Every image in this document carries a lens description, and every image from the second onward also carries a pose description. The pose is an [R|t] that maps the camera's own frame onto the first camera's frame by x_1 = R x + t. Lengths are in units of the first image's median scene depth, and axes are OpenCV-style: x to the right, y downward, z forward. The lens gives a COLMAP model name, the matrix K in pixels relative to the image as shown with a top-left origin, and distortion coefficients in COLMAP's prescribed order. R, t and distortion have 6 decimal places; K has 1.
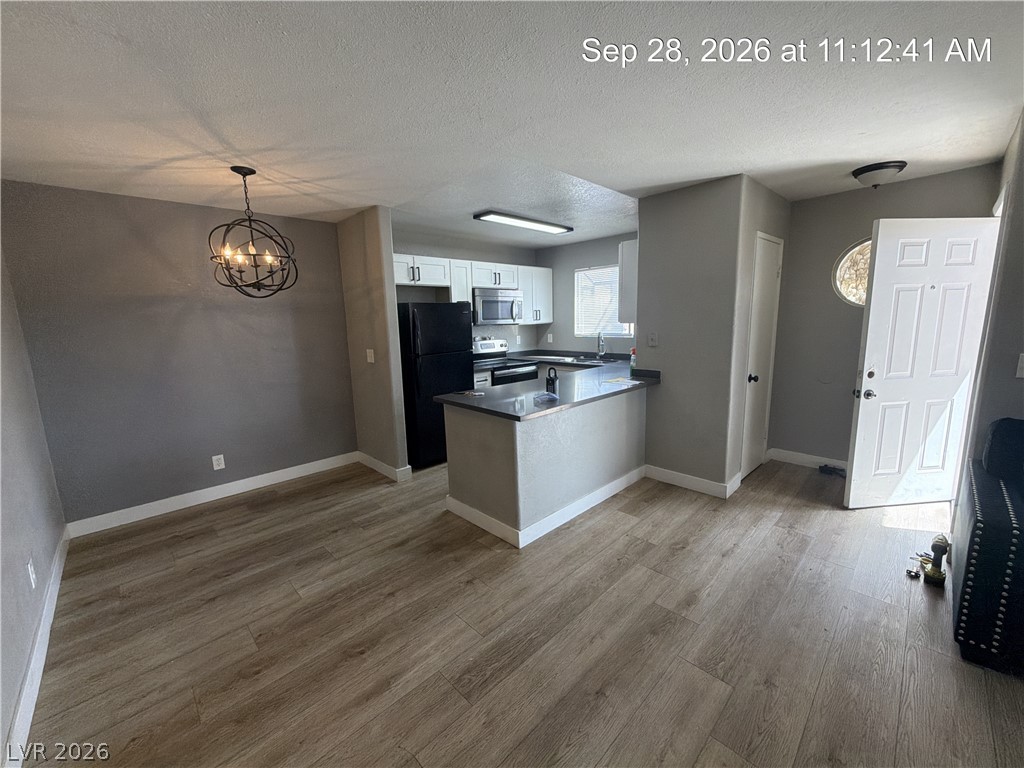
lens RADIAL K [[408.1, 0, 512.8], [0, 408.1, 385.6], [0, 0, 1]] dist [0.002306, 0.000040]
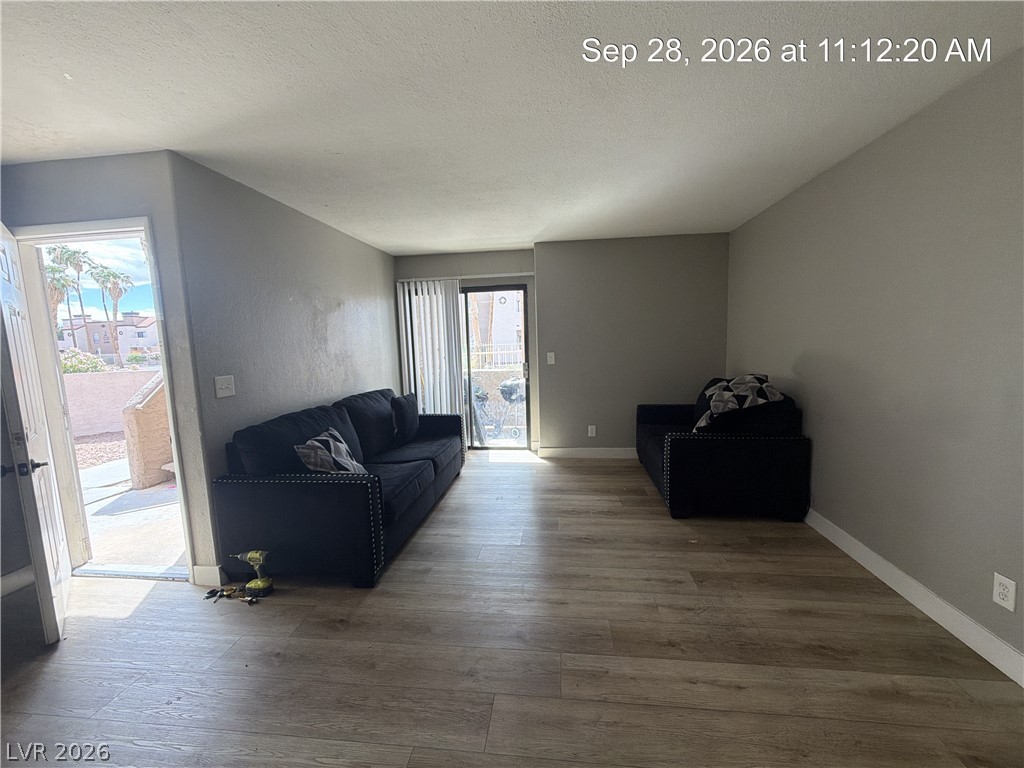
lens RADIAL K [[408.1, 0, 513.7], [0, 408.1, 387.3], [0, 0, 1]] dist [0.002306, 0.000040]
pose [[-0.625504, -0.039693, 0.779211, -0.133730], [0.174753, 0.966205, 0.189499, -0.089173], [-0.760399, 0.254702, -0.597428, 0.812087]]
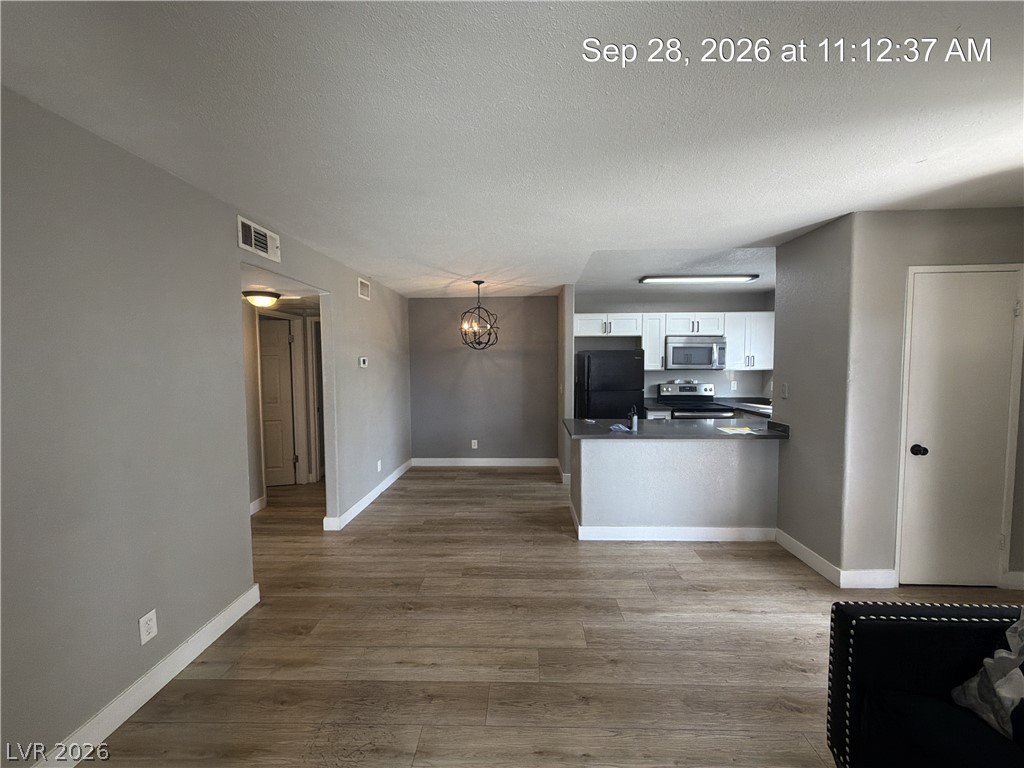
lens RADIAL K [[408.1, 0, 512.9], [0, 408.1, 384.9], [0, 0, 1]] dist [0.002306, 0.000040]
pose [[0.693188, 0.063084, -0.717991, 0.751060], [-0.133130, 0.990228, -0.041527, -0.006703], [0.708355, 0.124372, 0.694812, -0.110266]]
